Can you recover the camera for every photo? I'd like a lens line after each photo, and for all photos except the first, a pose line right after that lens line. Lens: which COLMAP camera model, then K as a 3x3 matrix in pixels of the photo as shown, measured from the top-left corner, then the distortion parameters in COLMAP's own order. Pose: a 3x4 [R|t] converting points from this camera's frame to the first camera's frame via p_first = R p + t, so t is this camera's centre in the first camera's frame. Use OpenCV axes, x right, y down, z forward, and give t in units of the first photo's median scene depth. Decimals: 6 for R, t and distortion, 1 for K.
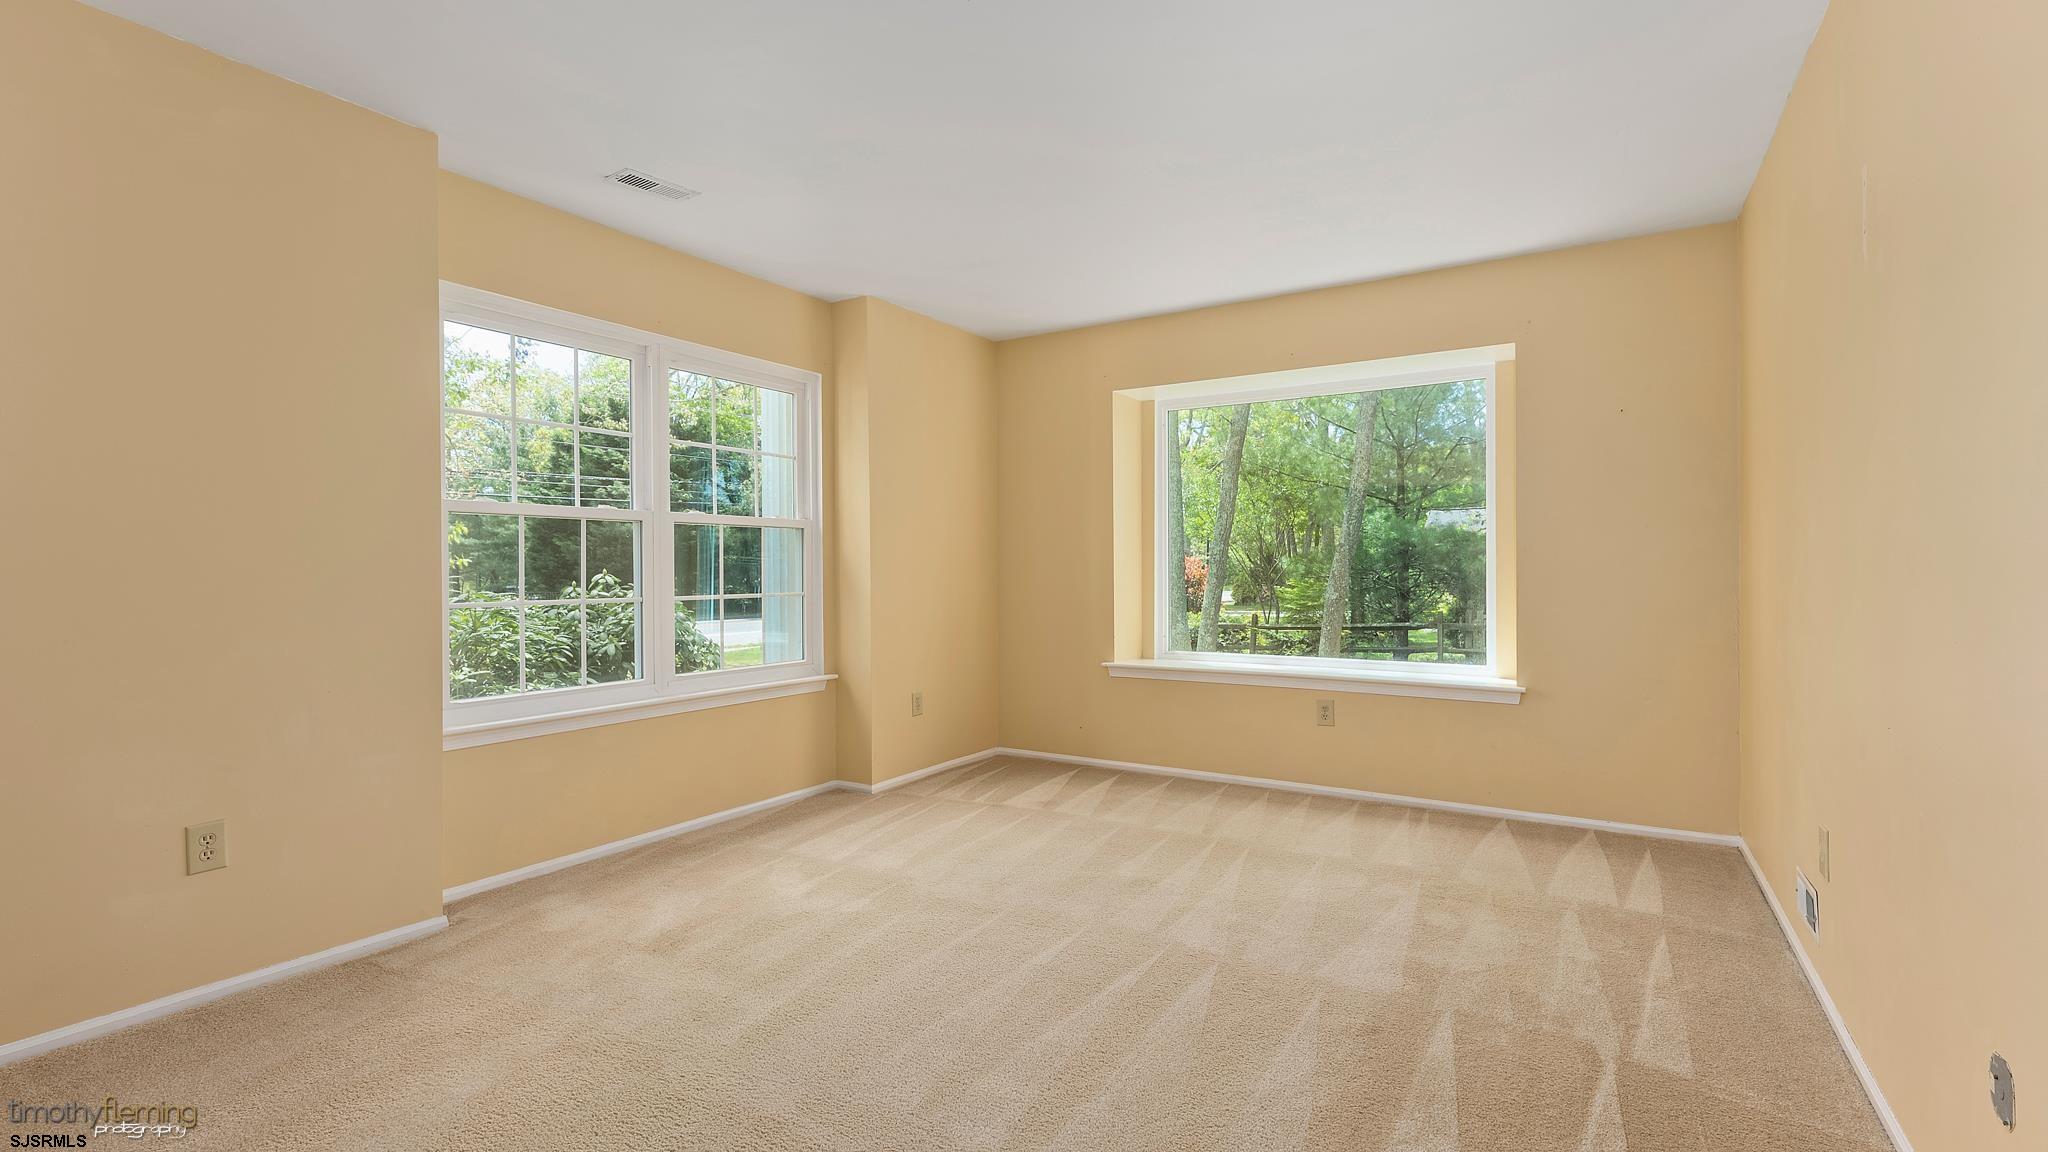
lens RADIAL K [[921.5, 0, 1007.7], [0, 921.5, 564.9], [0, 0, 1]] dist [0.002085, -0.000657]
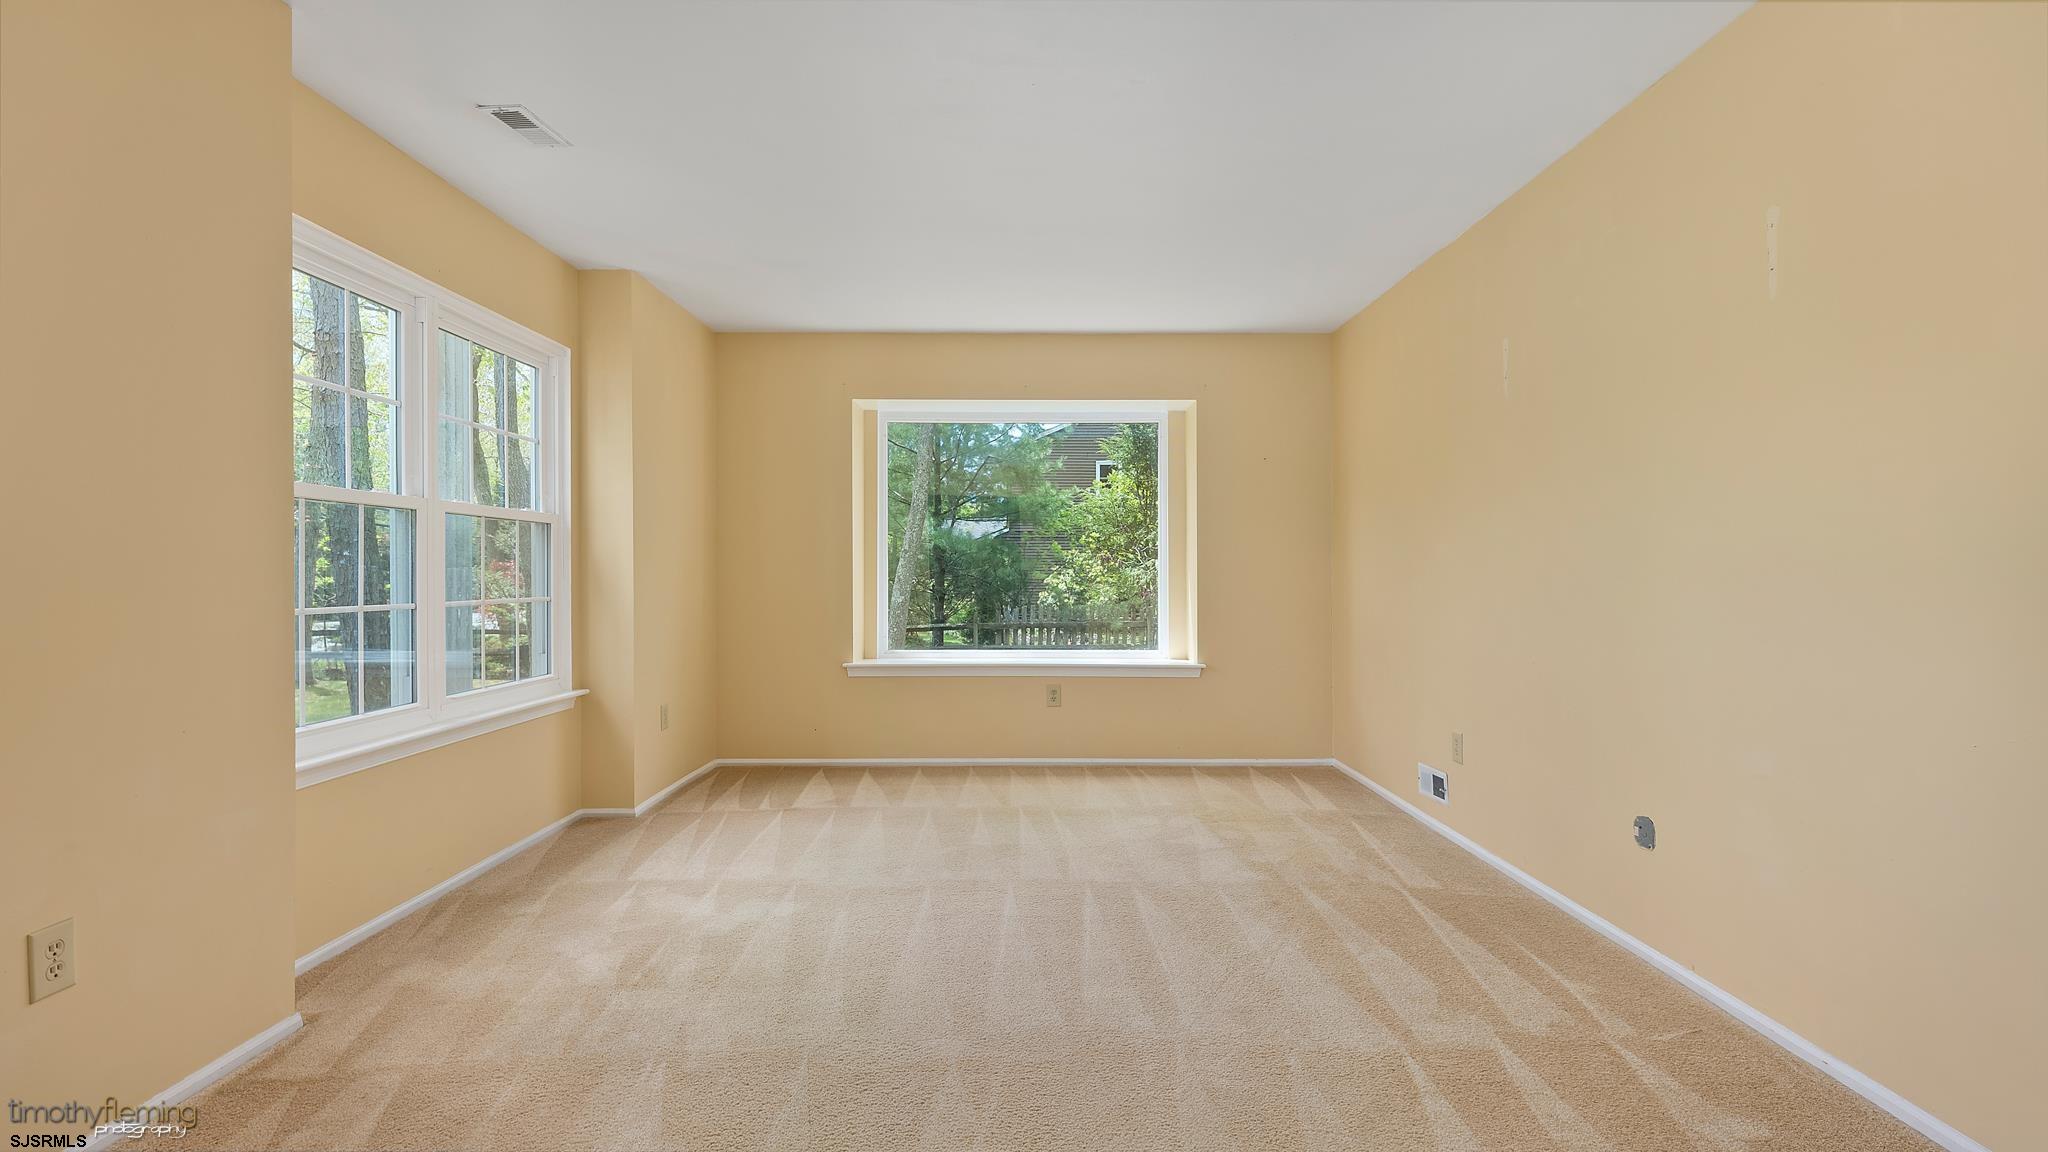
lens RADIAL K [[962.1, 0, 1024.3], [0, 962.1, 567.8], [0, 0, 1]] dist [-0.001226, -0.000913]
pose [[0.841510, 0.007277, 0.540193, -0.428651], [-0.006379, 0.999973, -0.003532, 0.002814], [-0.540204, -0.000473, 0.841534, -0.011091]]
